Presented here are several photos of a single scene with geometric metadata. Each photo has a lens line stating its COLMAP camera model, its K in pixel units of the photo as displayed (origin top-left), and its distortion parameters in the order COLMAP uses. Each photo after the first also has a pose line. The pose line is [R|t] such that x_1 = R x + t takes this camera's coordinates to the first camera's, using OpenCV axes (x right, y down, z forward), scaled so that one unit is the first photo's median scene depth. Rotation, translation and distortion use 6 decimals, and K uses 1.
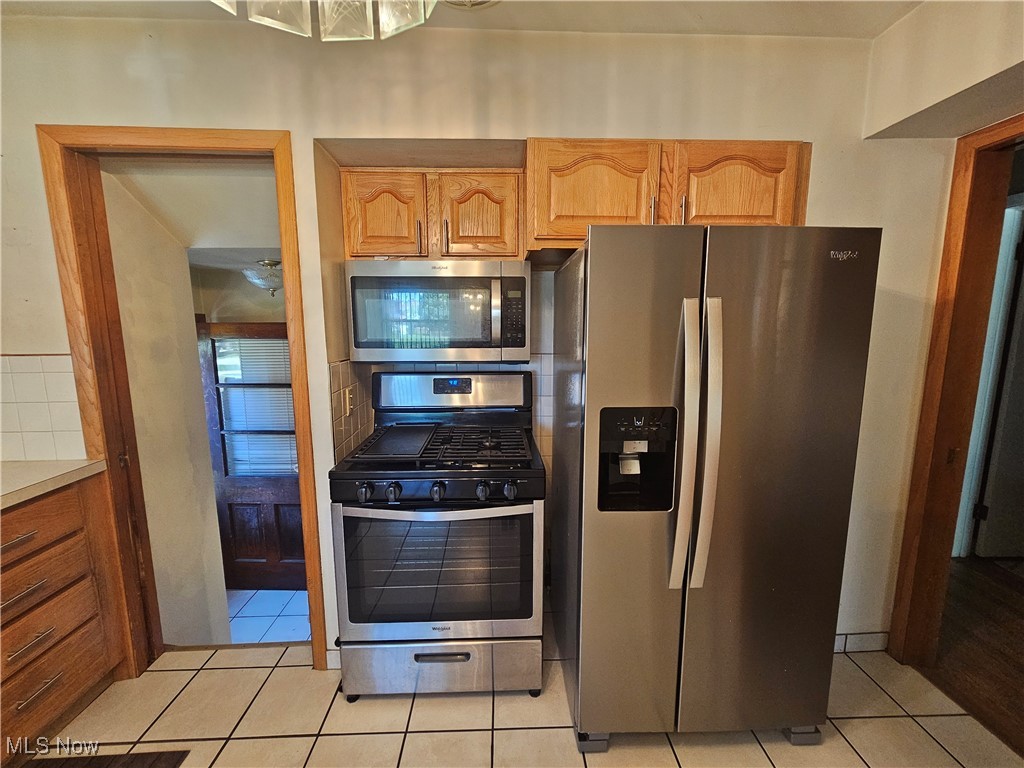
lens RADIAL K [[420.0, 0, 513.3], [0, 420.0, 381.8], [0, 0, 1]] dist [-0.001096, 0.000306]
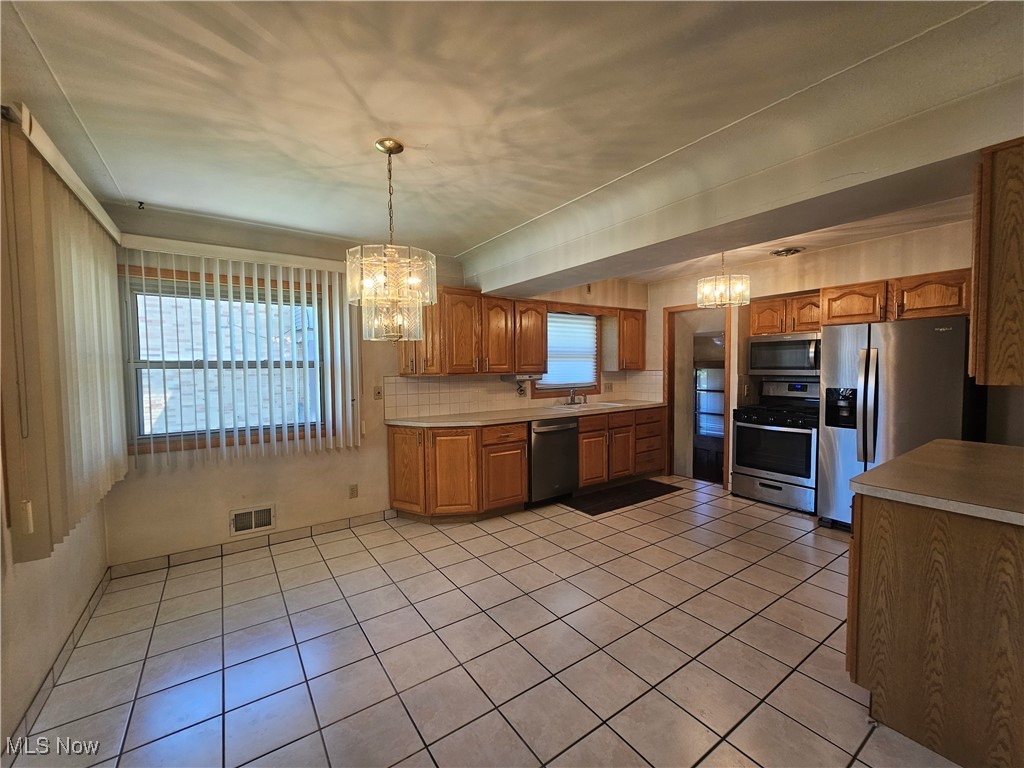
lens RADIAL K [[420.0, 0, 513.2], [0, 420.0, 384.9], [0, 0, 1]] dist [-0.001096, 0.000306]
pose [[0.542284, 0.033460, -0.839528, 1.152249], [-0.107730, 0.993728, -0.029981, 0.283471], [0.833260, 0.106700, 0.542488, -1.844730]]
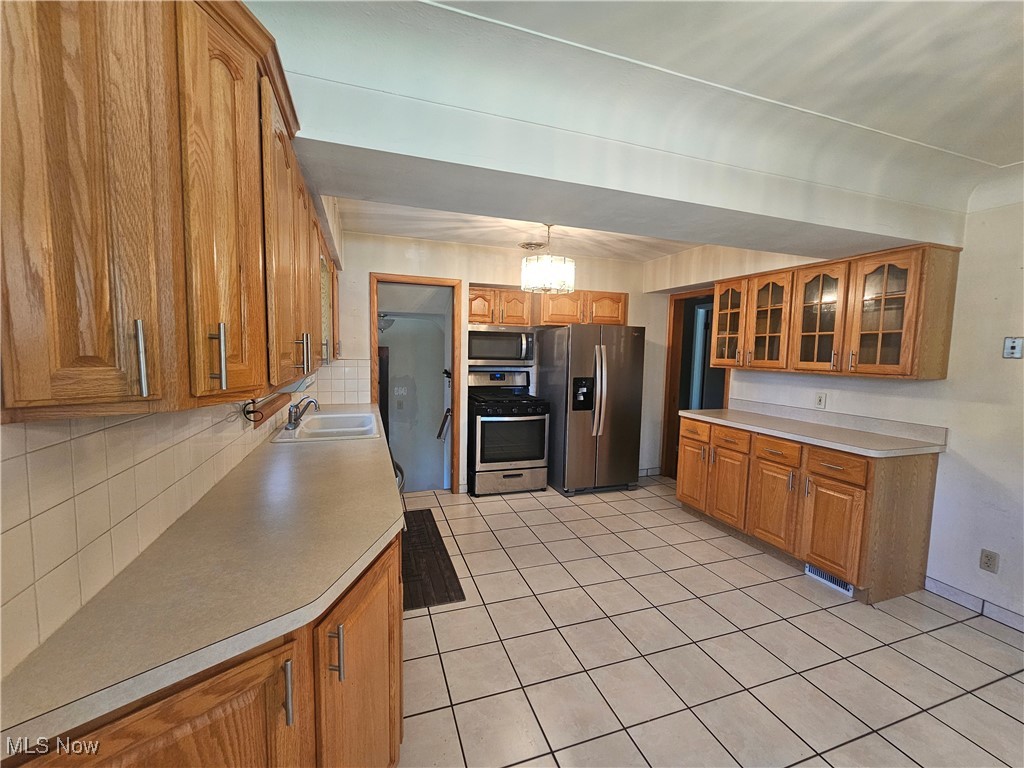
lens RADIAL K [[420.0, 0, 512.5], [0, 420.0, 386.7], [0, 0, 1]] dist [-0.001096, 0.000306]
pose [[0.954876, -0.002359, 0.296995, -0.972748], [0.017111, 0.998745, -0.047080, 0.222750], [-0.296511, 0.050037, 0.953718, -1.578117]]
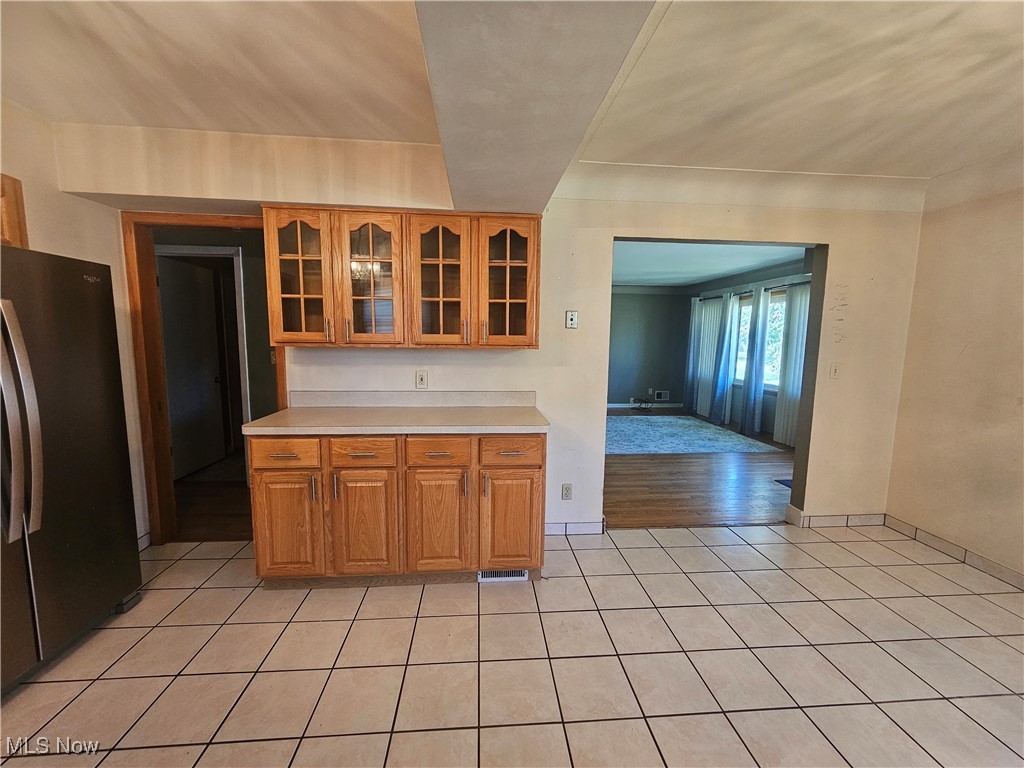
lens RADIAL K [[420.0, 0, 514.9], [0, 420.0, 384.8], [0, 0, 1]] dist [-0.001096, 0.000306]
pose [[-0.046676, -0.115263, 0.992238, -0.693746], [0.125001, 0.984838, 0.120284, 0.075536], [-0.991058, 0.129645, -0.031560, -0.366087]]
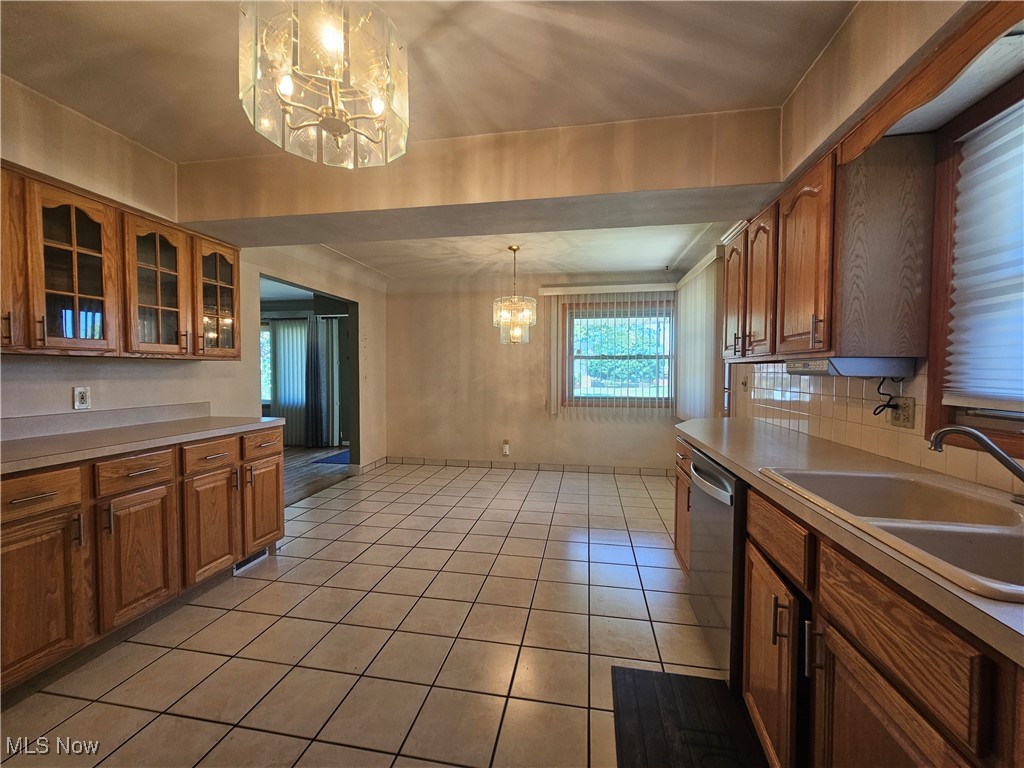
lens RADIAL K [[420.0, 0, 508.9], [0, 420.0, 384.3], [0, 0, 1]] dist [-0.001096, 0.000306]
pose [[-0.975722, -0.008379, 0.218851, -0.647234], [0.028710, 0.985751, 0.165741, -0.026333], [-0.217122, 0.168000, -0.961579, 1.043544]]
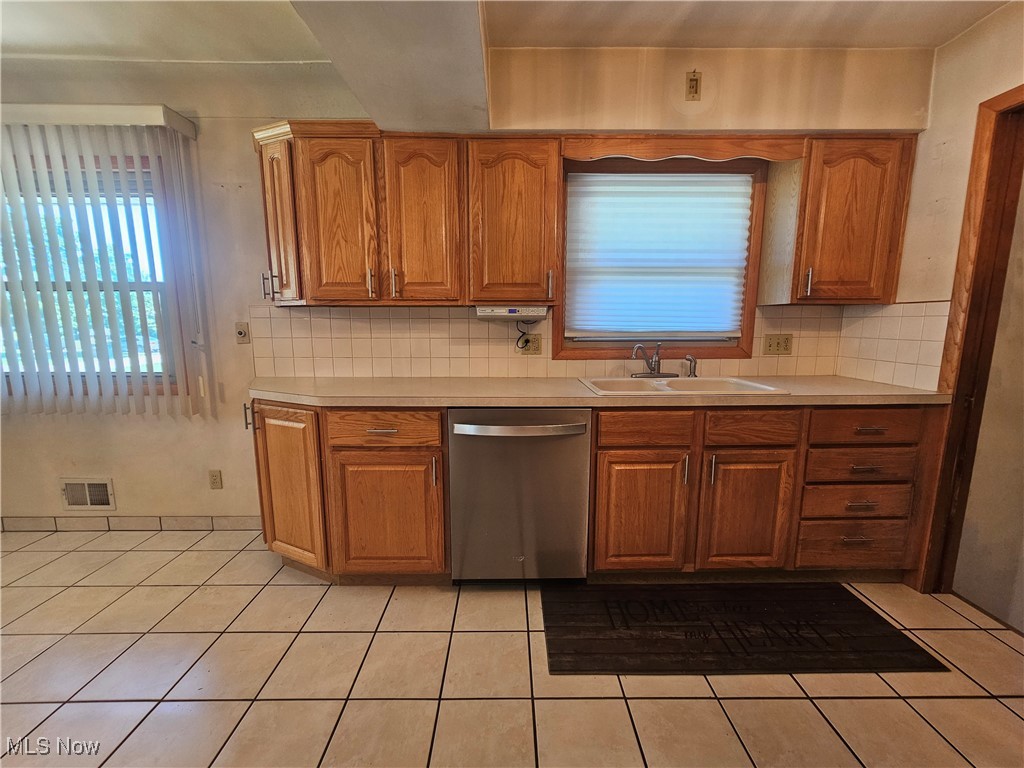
lens RADIAL K [[420.0, 0, 514.4], [0, 420.0, 384.8], [0, 0, 1]] dist [-0.001096, 0.000306]
pose [[-0.027139, 0.154865, -0.987563, 0.173884], [-0.139166, 0.977721, 0.157146, 0.149742], [0.989897, 0.141700, -0.004983, -0.167760]]
